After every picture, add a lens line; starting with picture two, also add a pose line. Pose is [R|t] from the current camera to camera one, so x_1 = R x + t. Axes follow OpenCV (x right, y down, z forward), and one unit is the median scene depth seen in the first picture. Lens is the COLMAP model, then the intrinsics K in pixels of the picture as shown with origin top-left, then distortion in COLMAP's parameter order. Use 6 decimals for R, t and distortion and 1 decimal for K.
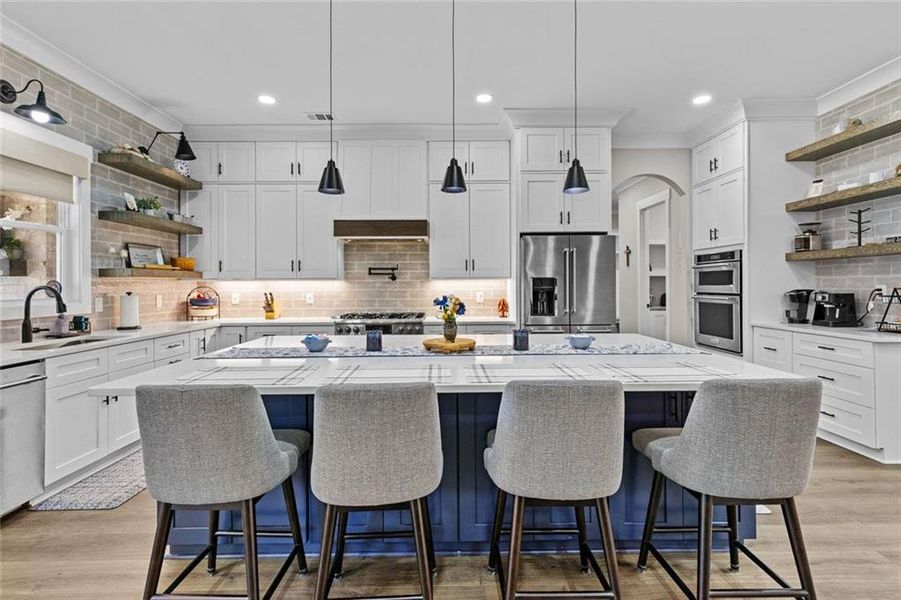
lens RADIAL K [[415.0, 0, 450.4], [0, 415.0, 277.2], [0, 0, 1]] dist [0.009654, 0.000045]
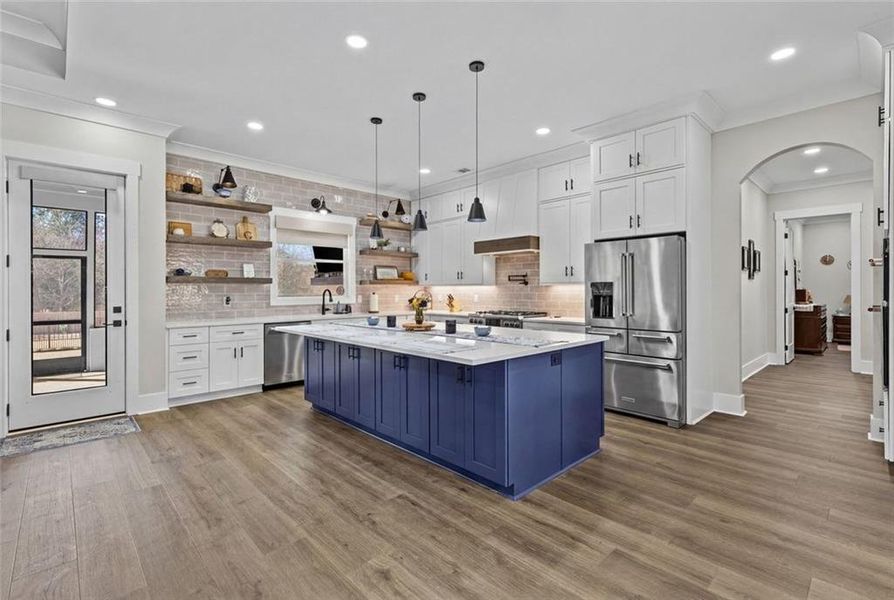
lens RADIAL K [[406.9, 0, 445.5], [0, 406.9, 289.2], [0, 0, 1]] dist [0.002516, 0.000544]
pose [[0.685277, 0.001411, -0.728281, 0.672437], [0.014192, 0.999782, 0.015291, -0.002908], [0.728144, -0.020814, 0.685108, -0.003010]]
